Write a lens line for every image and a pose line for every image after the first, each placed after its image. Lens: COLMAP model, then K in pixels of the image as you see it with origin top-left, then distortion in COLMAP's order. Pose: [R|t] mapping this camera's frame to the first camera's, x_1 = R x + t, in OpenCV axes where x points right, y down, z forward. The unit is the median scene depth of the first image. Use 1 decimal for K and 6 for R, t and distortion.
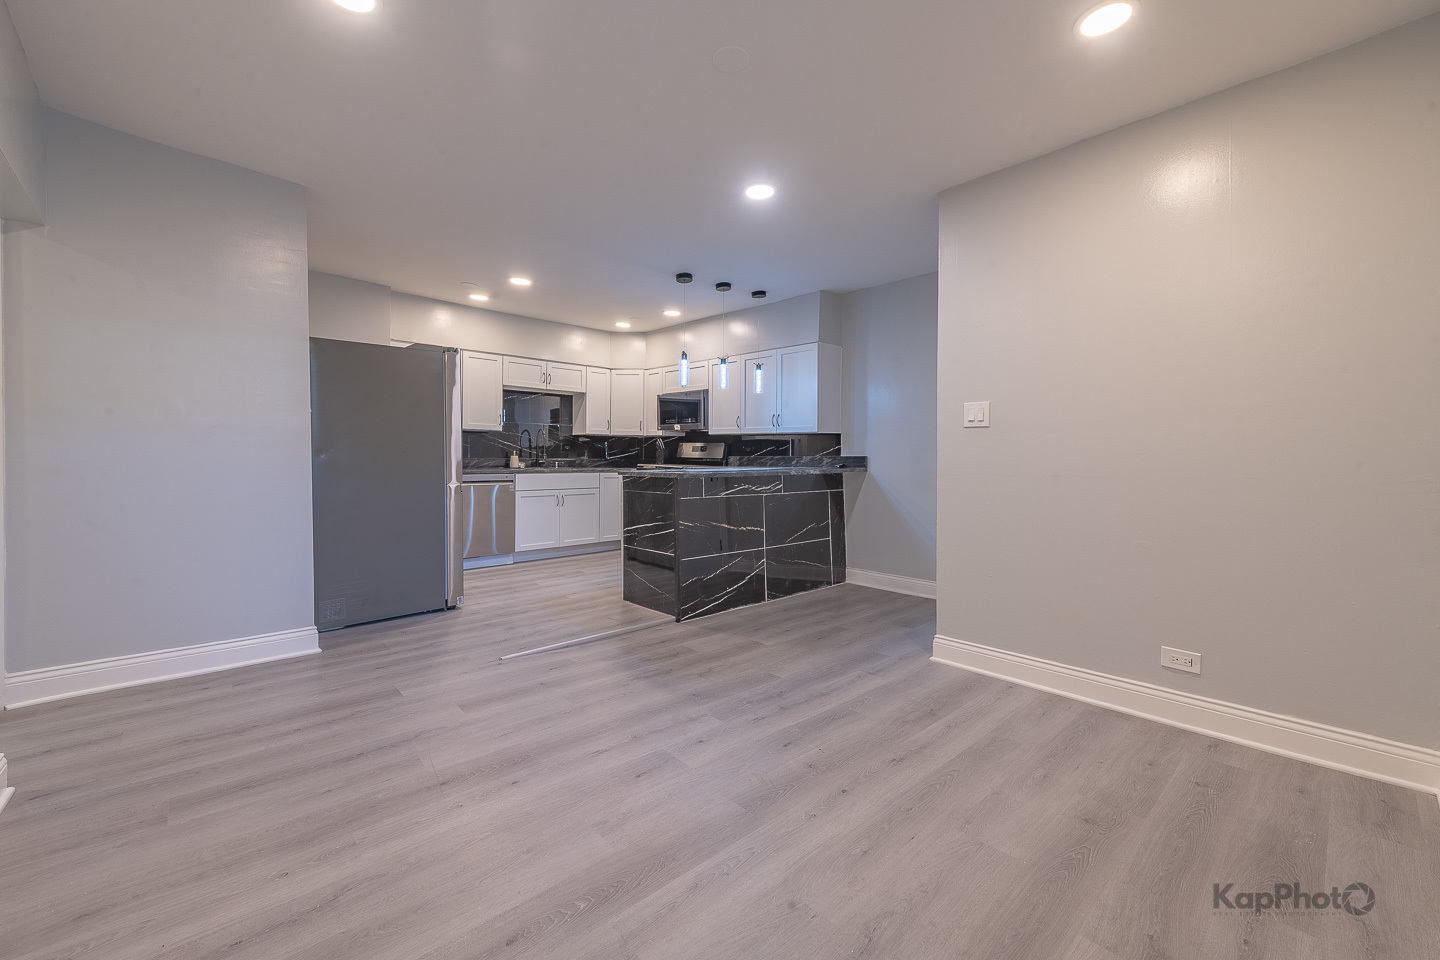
lens RADIAL K [[581.4, 0, 731.9], [0, 581.4, 474.9], [0, 0, 1]] dist [0.004259, 0.000061]
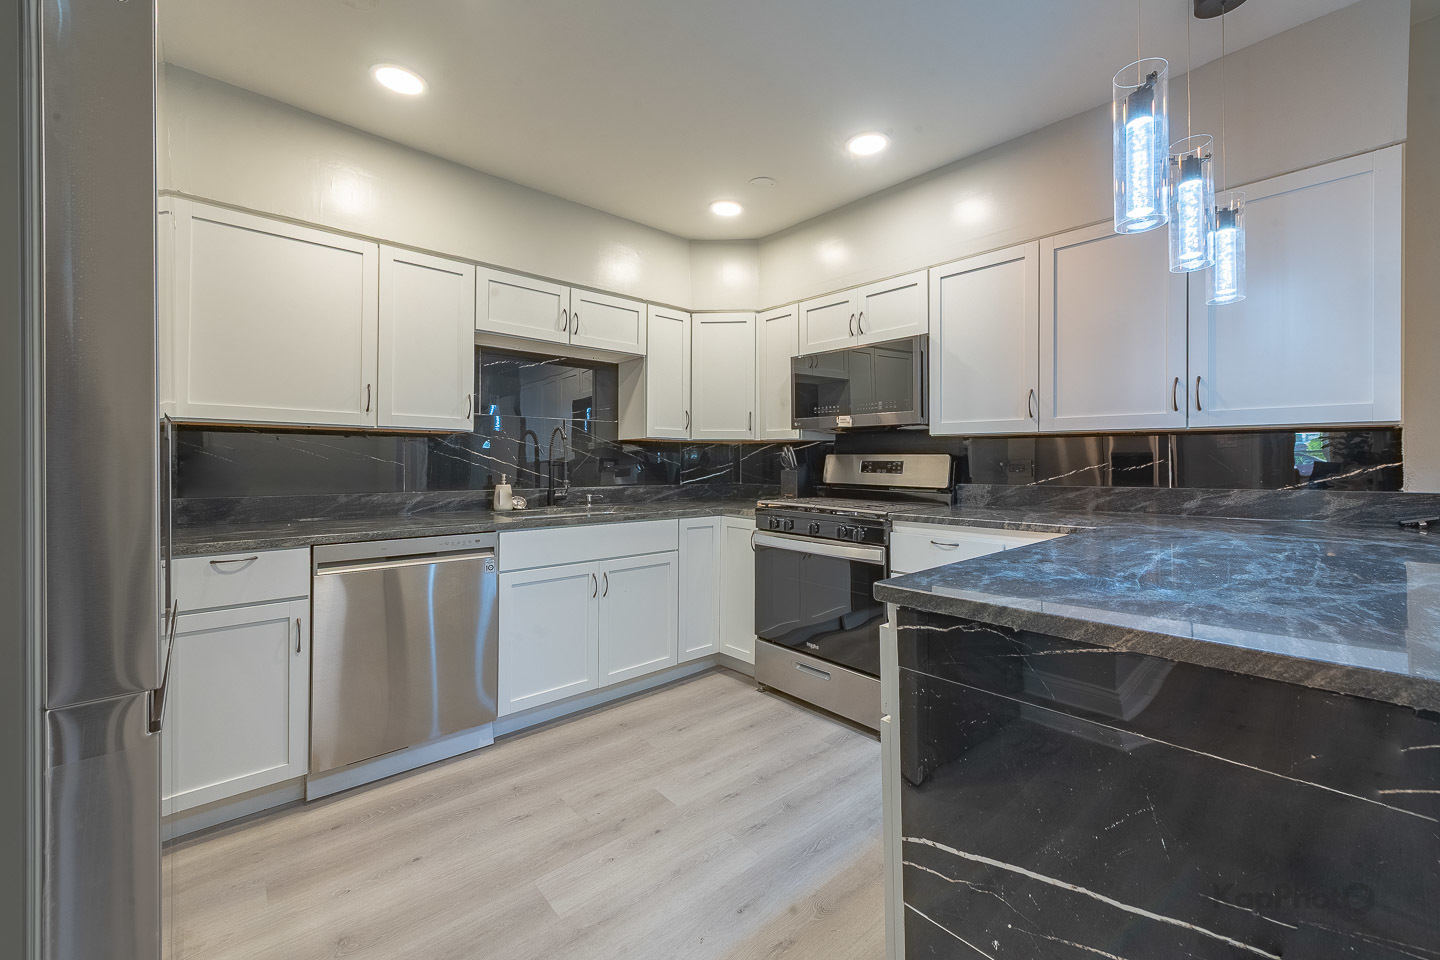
lens RADIAL K [[581.4, 0, 708.8], [0, 581.4, 466.3], [0, 0, 1]] dist [0.004259, 0.000061]
pose [[0.998025, -0.006338, -0.062494, -0.166647], [0.004816, 0.999689, -0.024481, -0.033306], [0.062630, 0.024131, 0.997745, 0.505806]]
